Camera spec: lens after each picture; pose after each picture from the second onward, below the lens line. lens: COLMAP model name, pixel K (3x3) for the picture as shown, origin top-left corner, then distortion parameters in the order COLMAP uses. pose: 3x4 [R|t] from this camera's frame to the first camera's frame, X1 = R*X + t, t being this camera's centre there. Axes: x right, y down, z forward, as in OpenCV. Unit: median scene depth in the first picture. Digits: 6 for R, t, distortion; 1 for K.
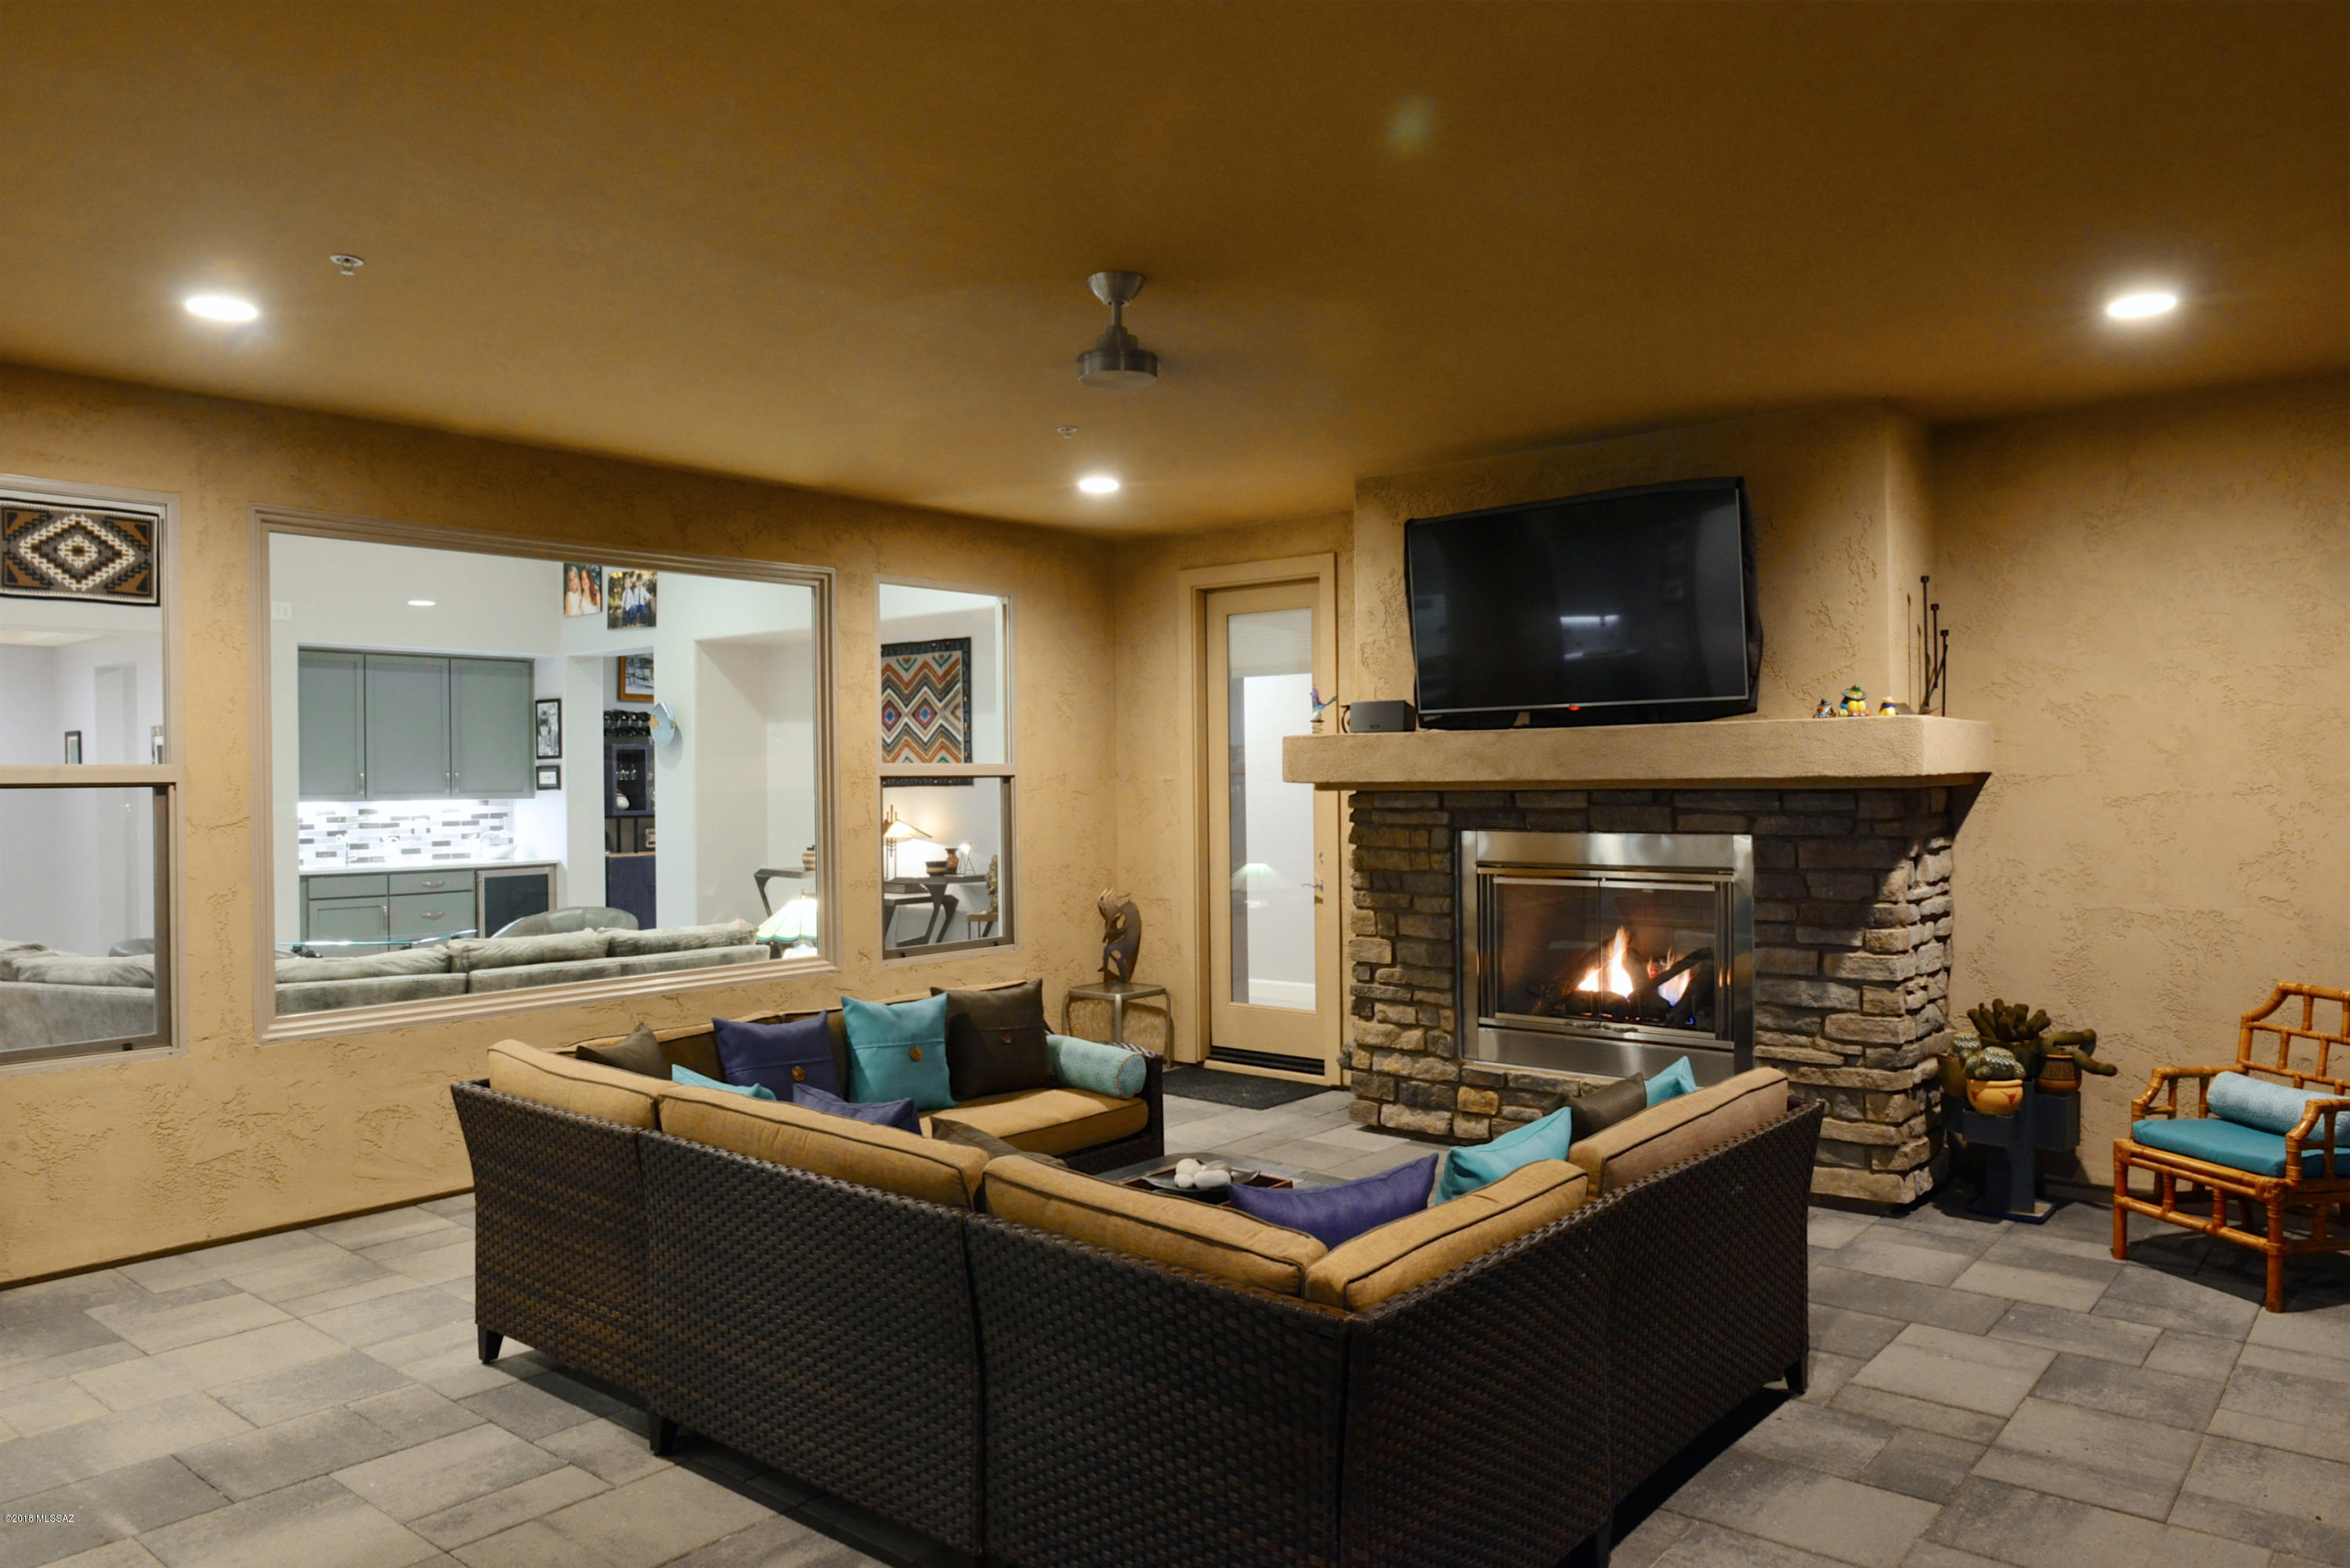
lens RADIAL K [[1618.4, 0, 1198.2], [0, 1618.4, 781.5], [0, 0, 1]] dist [0.004290, -0.010276]
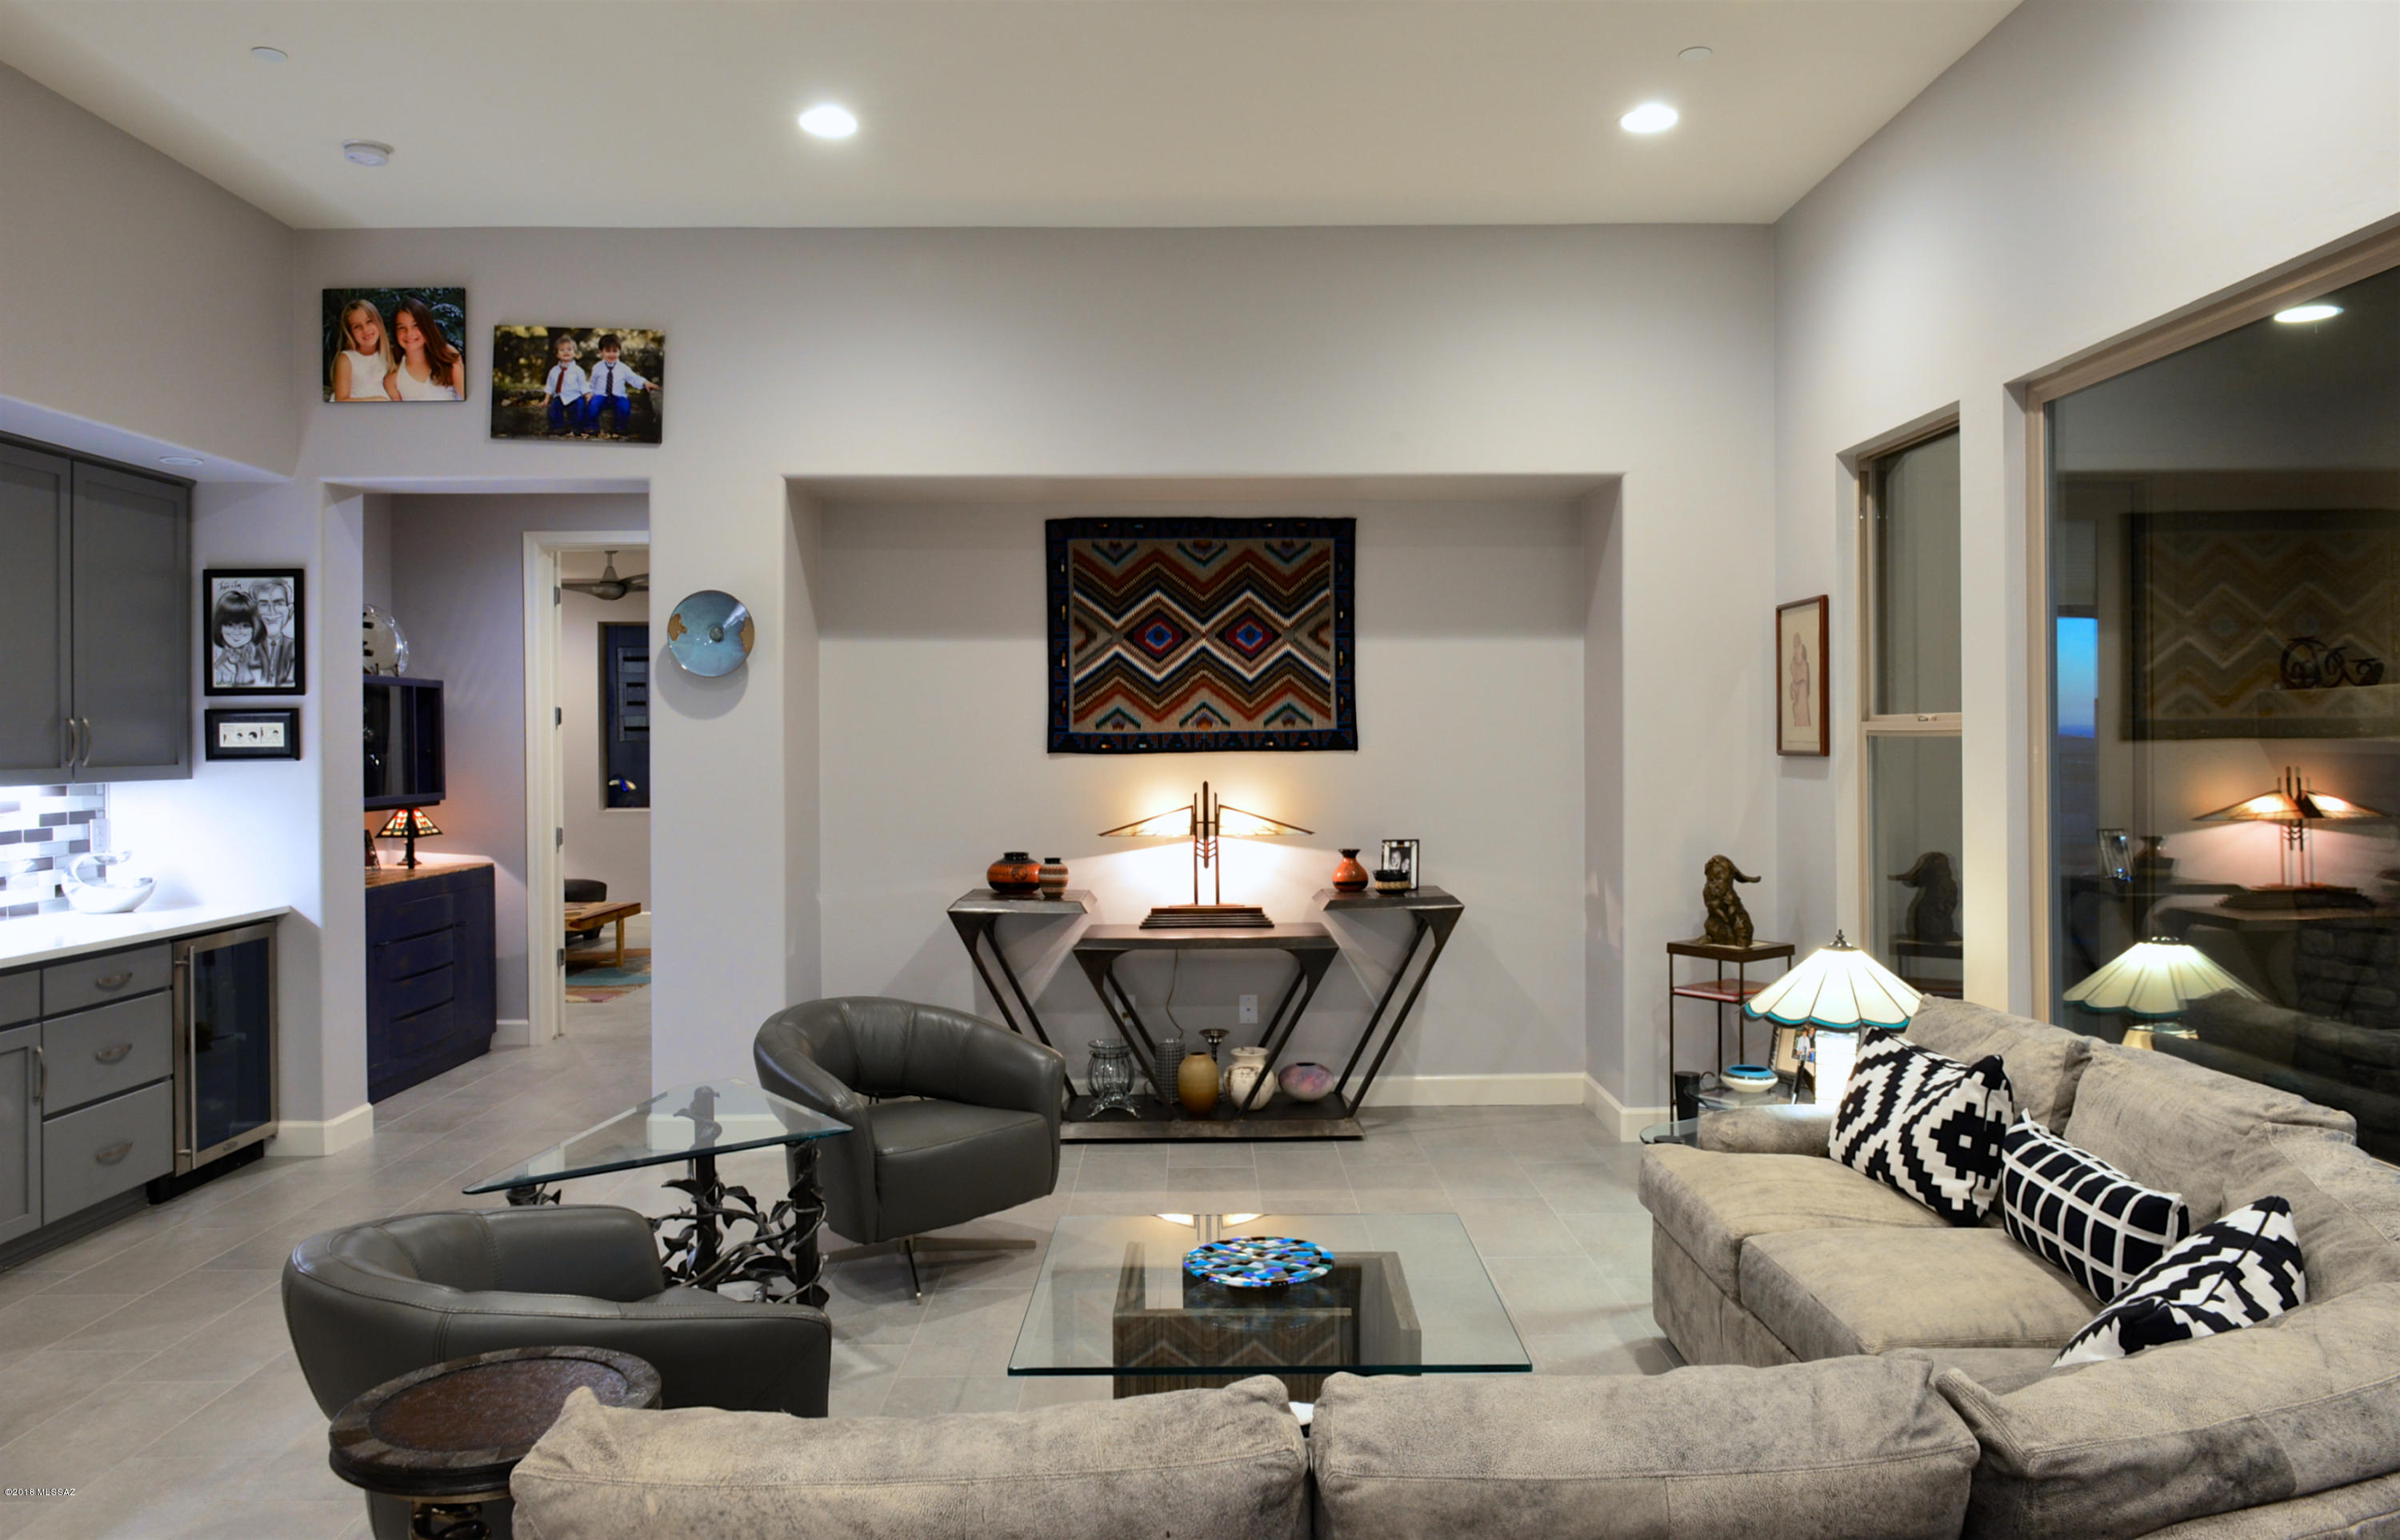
lens RADIAL K [[1711.0, 0, 1191.8], [0, 1711.0, 746.0], [0, 0, 1]] dist [-0.011151, 0.000819]
pose [[0.761044, 0.005453, 0.648678, -0.554325], [-0.000430, 0.999969, -0.007900, 0.005031], [-0.648701, 0.005733, 0.761022, 0.473485]]
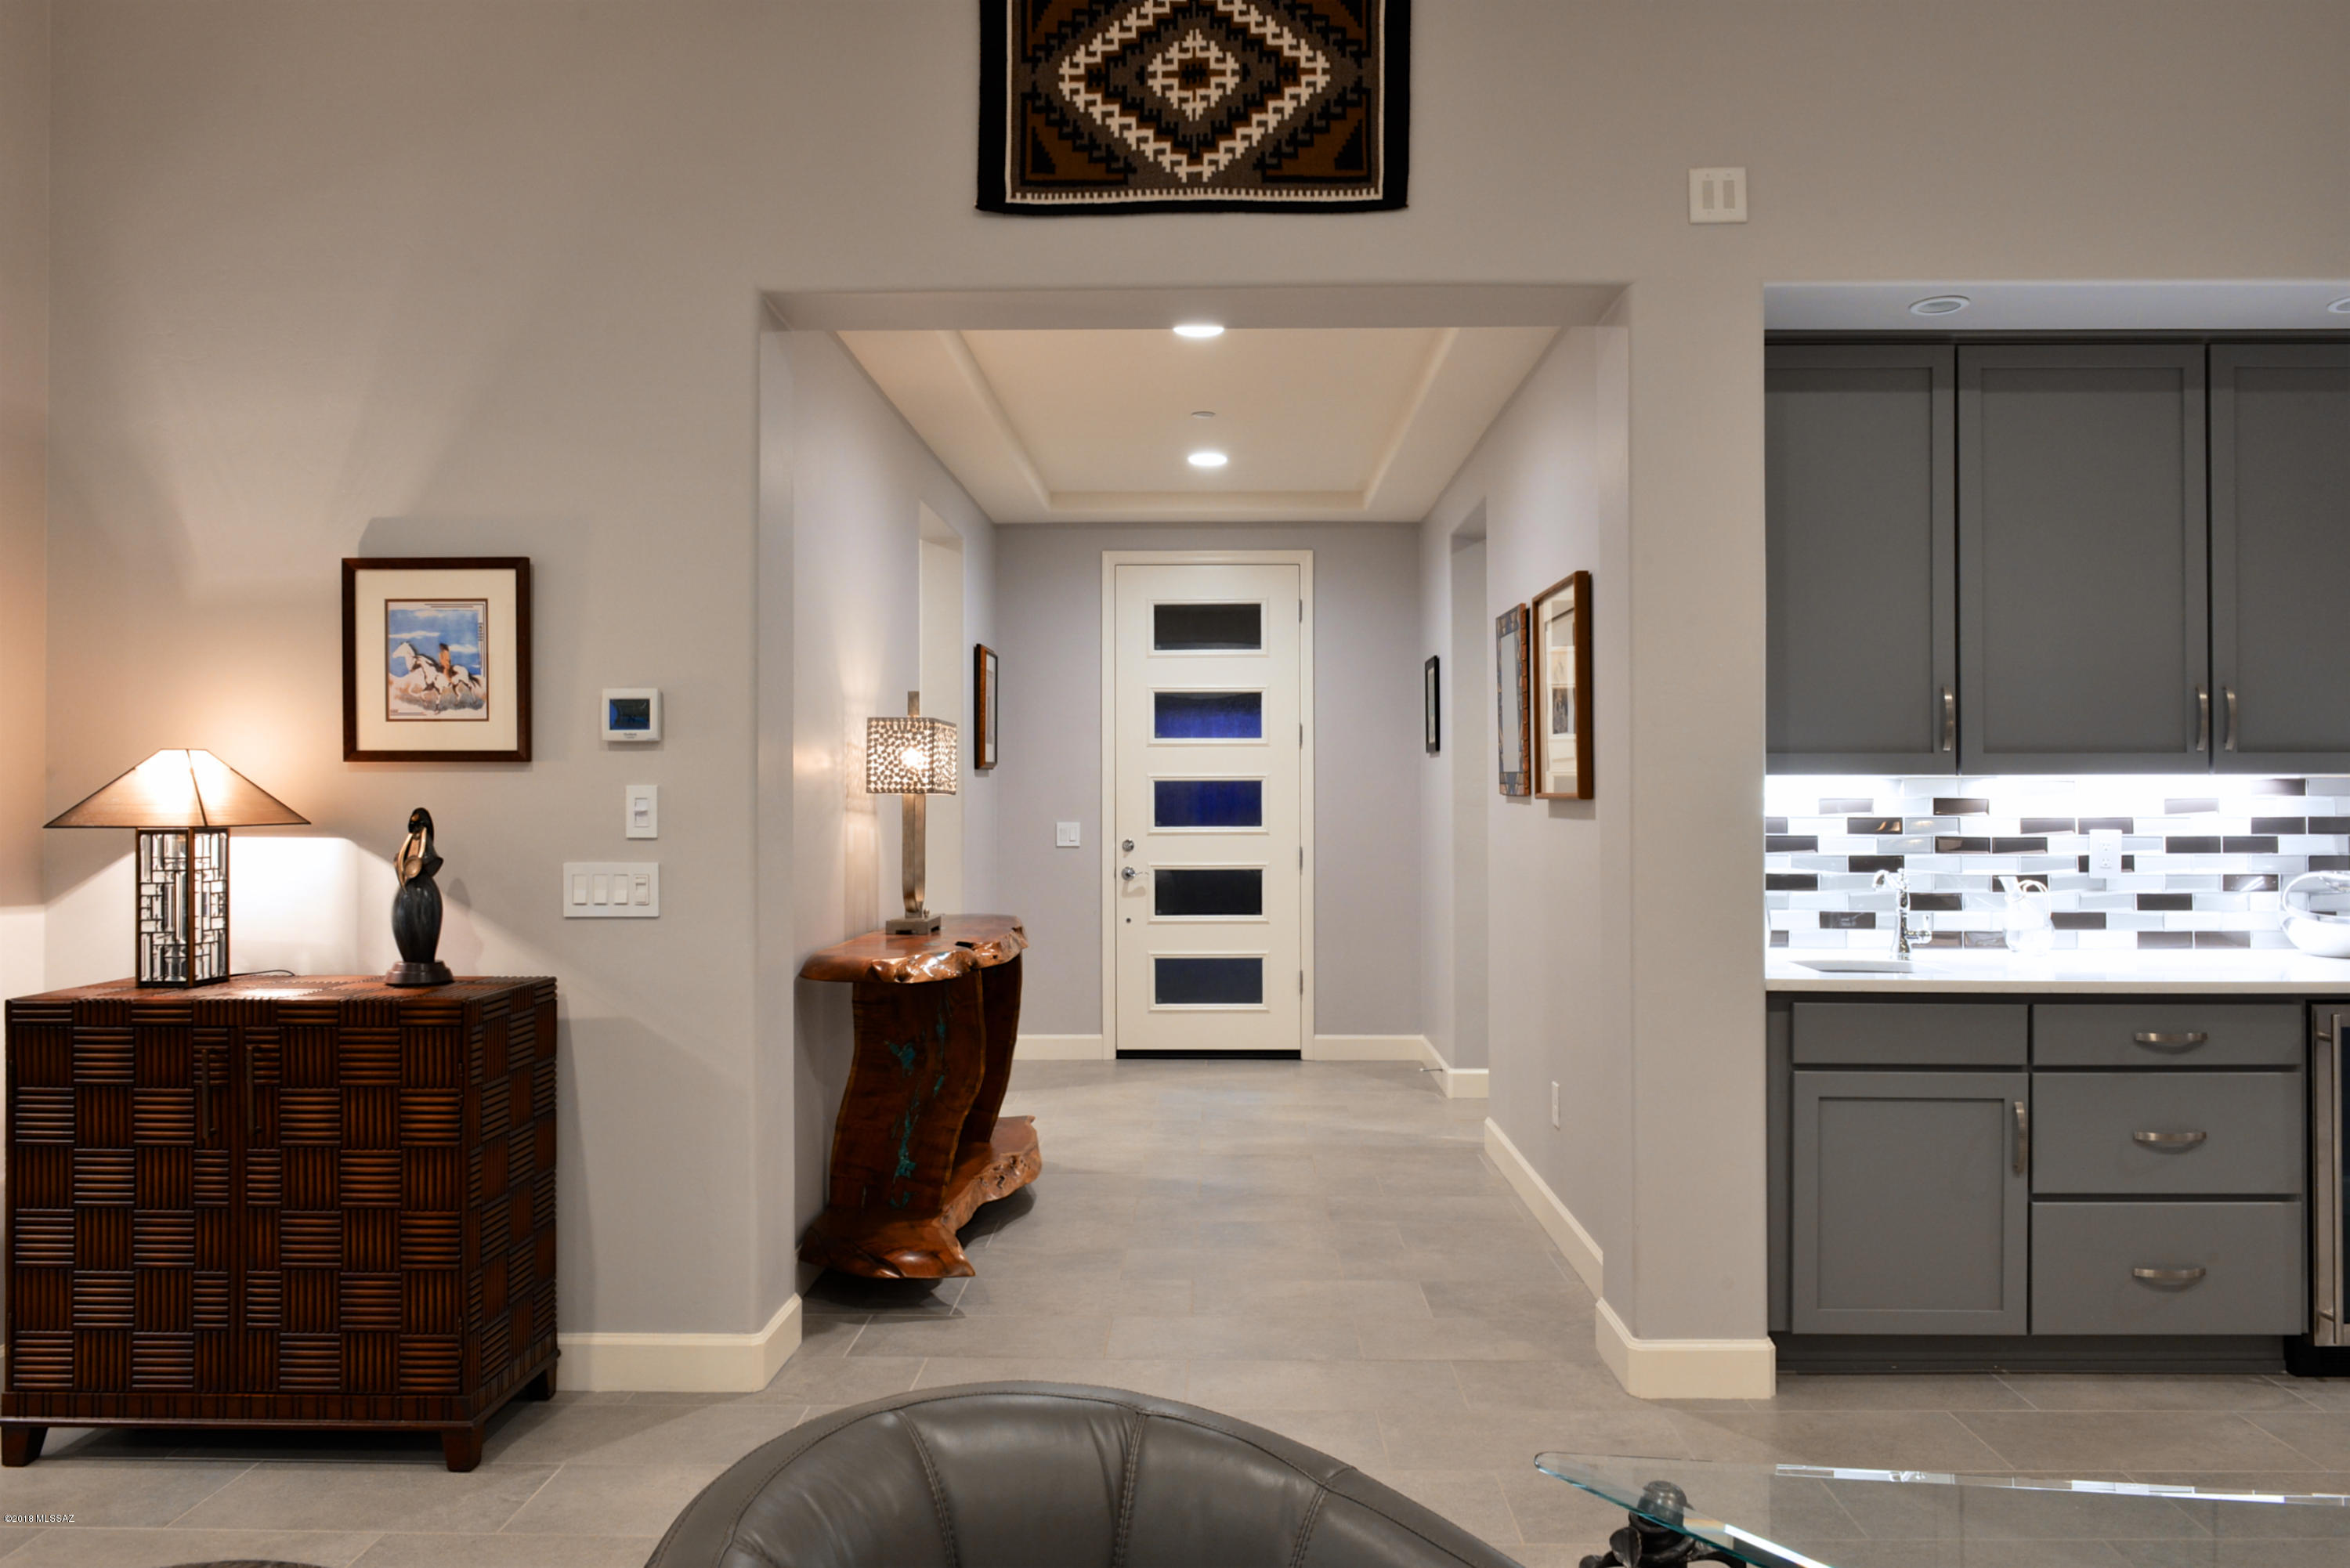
lens RADIAL K [[1618.4, 0, 1168.9], [0, 1618.4, 772.6], [0, 0, 1]] dist [0.004290, -0.010276]
pose [[0.619581, -0.000564, -0.784933, -0.349162], [-0.006532, 0.999961, -0.005874, 0.015023], [0.784906, 0.008767, 0.619553, 0.657823]]
